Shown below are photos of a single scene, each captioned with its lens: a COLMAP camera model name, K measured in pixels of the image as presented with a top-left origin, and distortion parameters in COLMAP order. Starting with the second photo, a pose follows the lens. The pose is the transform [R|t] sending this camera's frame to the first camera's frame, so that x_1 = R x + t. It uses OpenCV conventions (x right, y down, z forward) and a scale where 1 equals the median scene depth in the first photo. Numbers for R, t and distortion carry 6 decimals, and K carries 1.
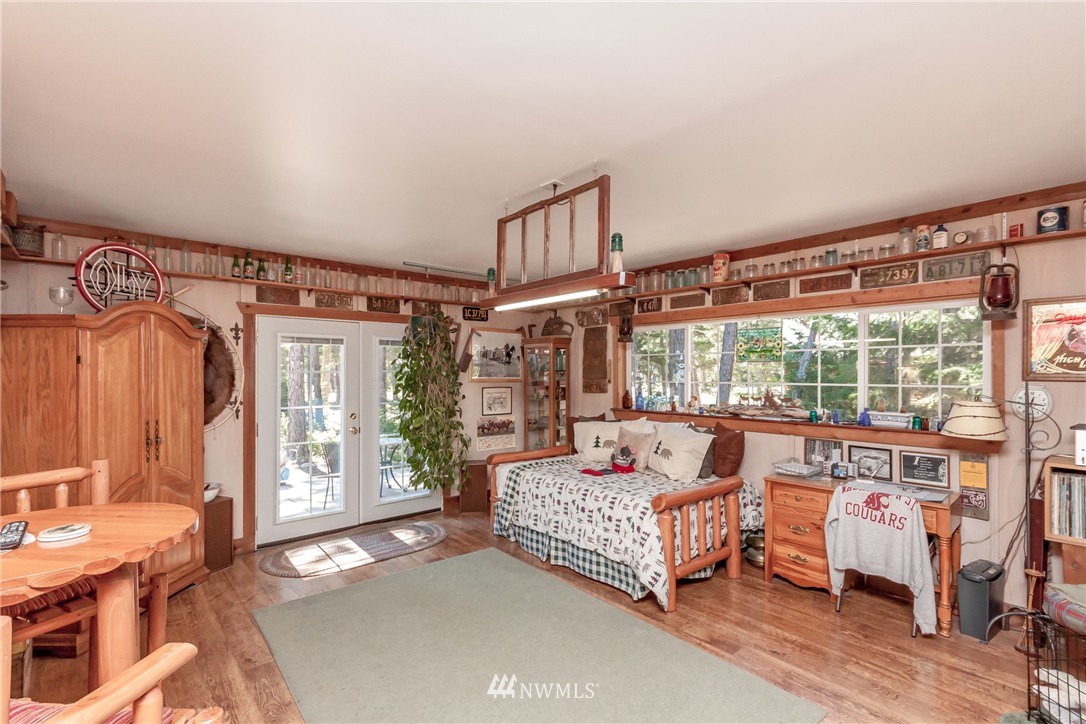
lens RADIAL K [[490.7, 0, 547.6], [0, 490.7, 368.3], [0, 0, 1]] dist [0.000307, -0.000147]
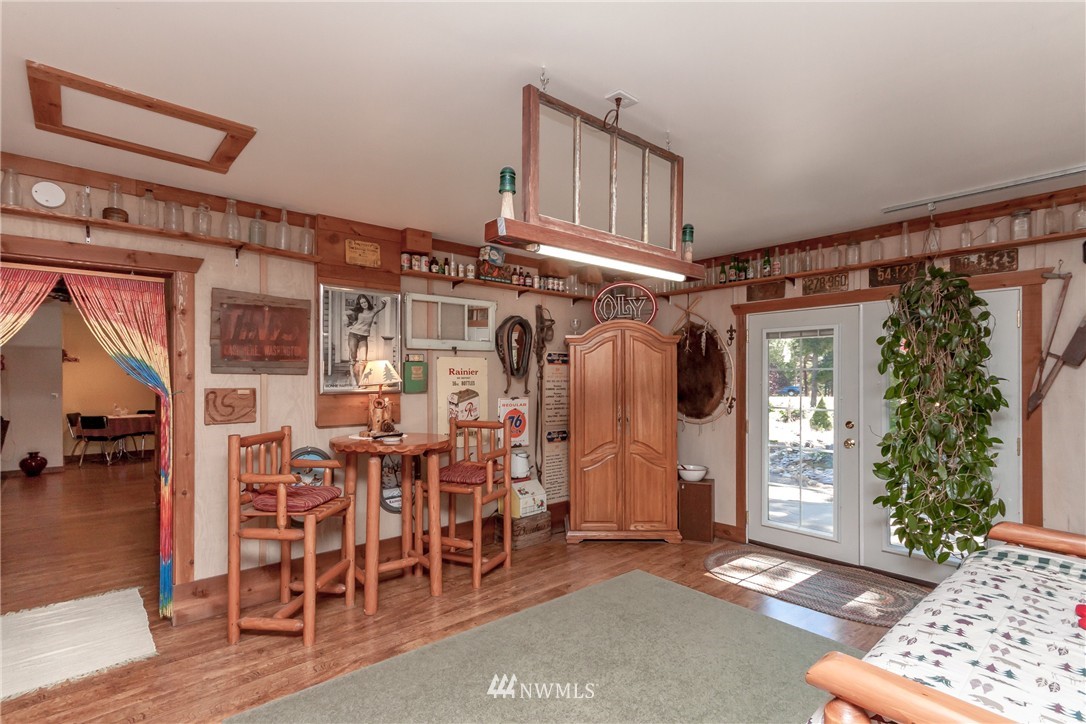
lens RADIAL K [[519.5, 0, 543.1], [0, 519.5, 371.6], [0, 0, 1]] dist [-0.001304, -0.000576]
pose [[0.013939, -0.012153, -0.999829, 0.487274], [0.008773, 0.999889, -0.012032, 0.020222], [0.999864, -0.008603, 0.014044, 0.558191]]
